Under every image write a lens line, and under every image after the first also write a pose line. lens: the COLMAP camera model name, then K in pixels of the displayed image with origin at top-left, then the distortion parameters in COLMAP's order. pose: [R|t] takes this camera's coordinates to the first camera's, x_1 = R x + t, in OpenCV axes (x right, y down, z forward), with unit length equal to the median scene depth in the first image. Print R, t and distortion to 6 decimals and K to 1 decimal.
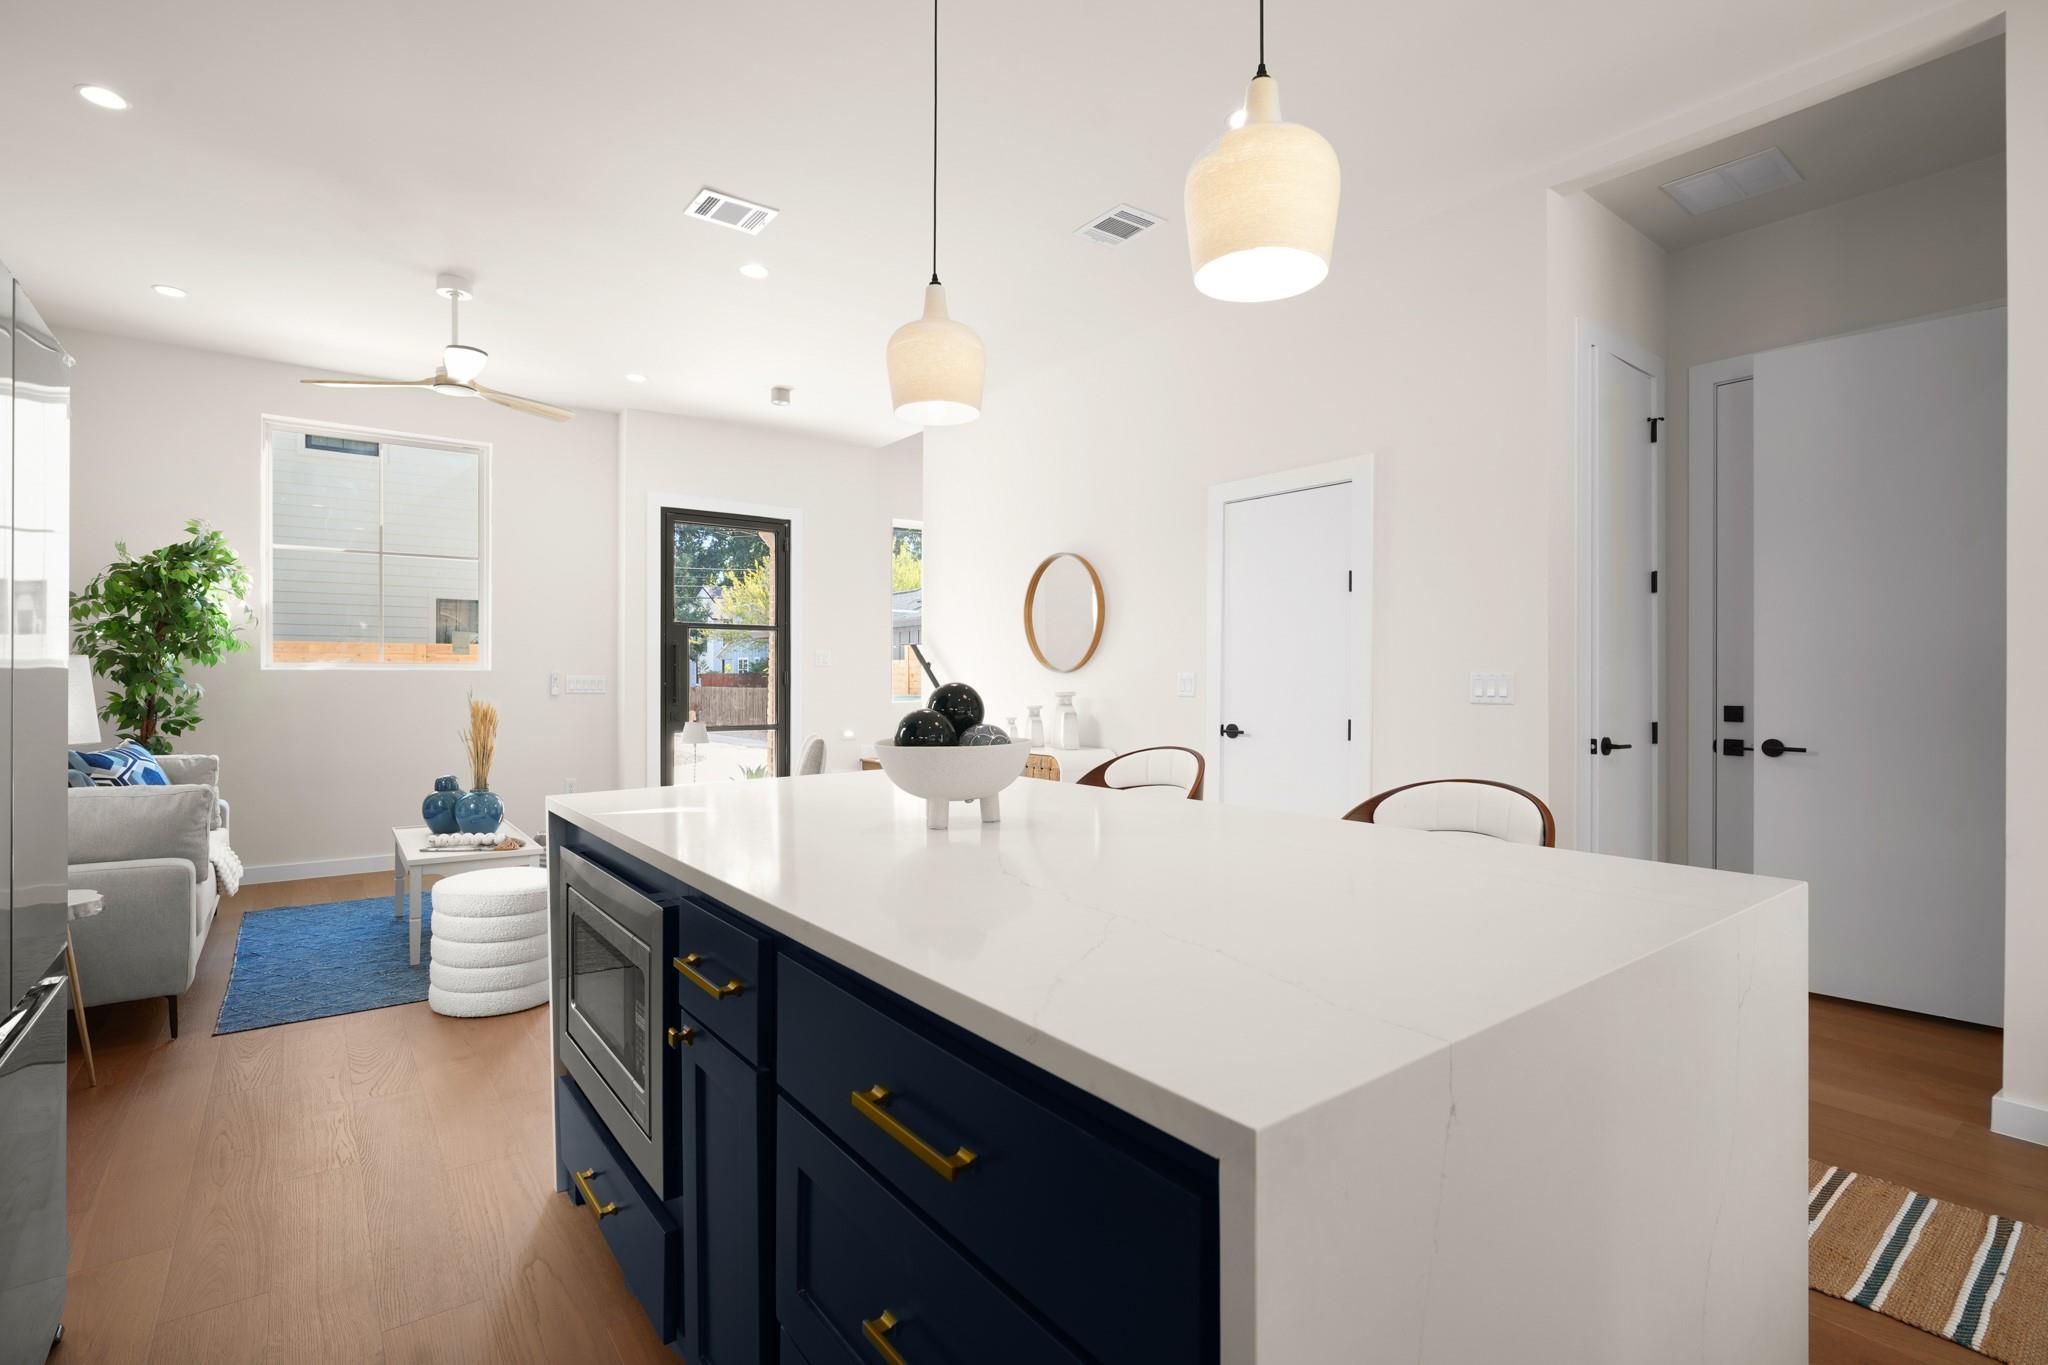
lens RADIAL K [[997.6, 0, 1094.9], [0, 997.6, 676.6], [0, 0, 1]] dist [0.002856, 0.000549]
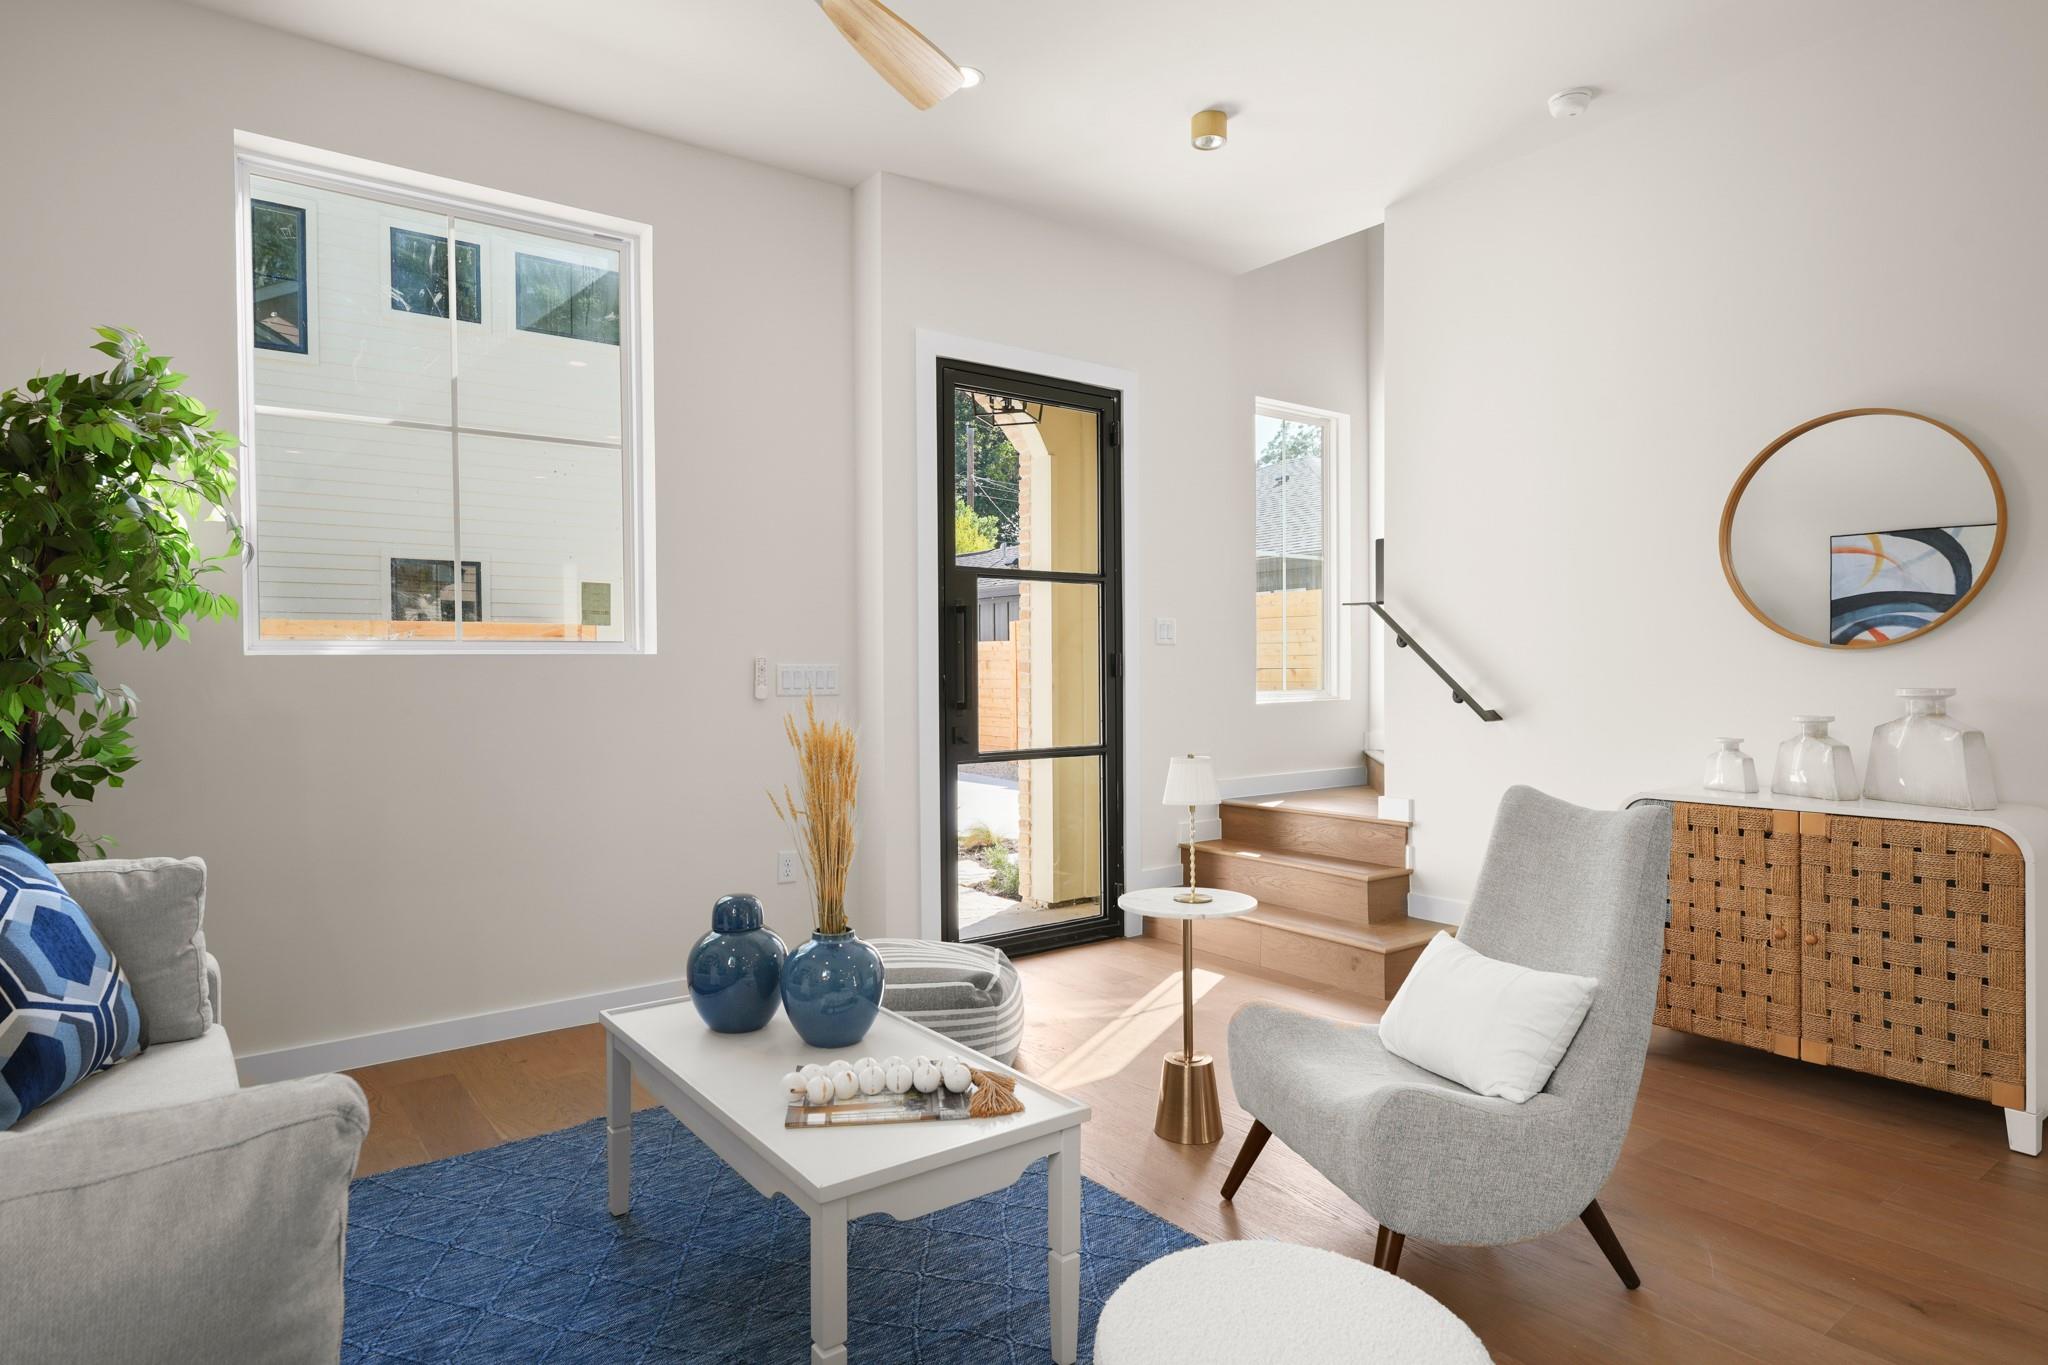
lens RADIAL K [[1163.8, 0, 1114.0], [0, 1163.8, 681.2], [0, 0, 1]] dist [0.007018, 0.000594]
pose [[0.999792, -0.007755, 0.018881, -0.460114], [0.007418, 0.999813, 0.017876, -0.001248], [-0.019016, -0.017732, 0.999662, 0.459991]]
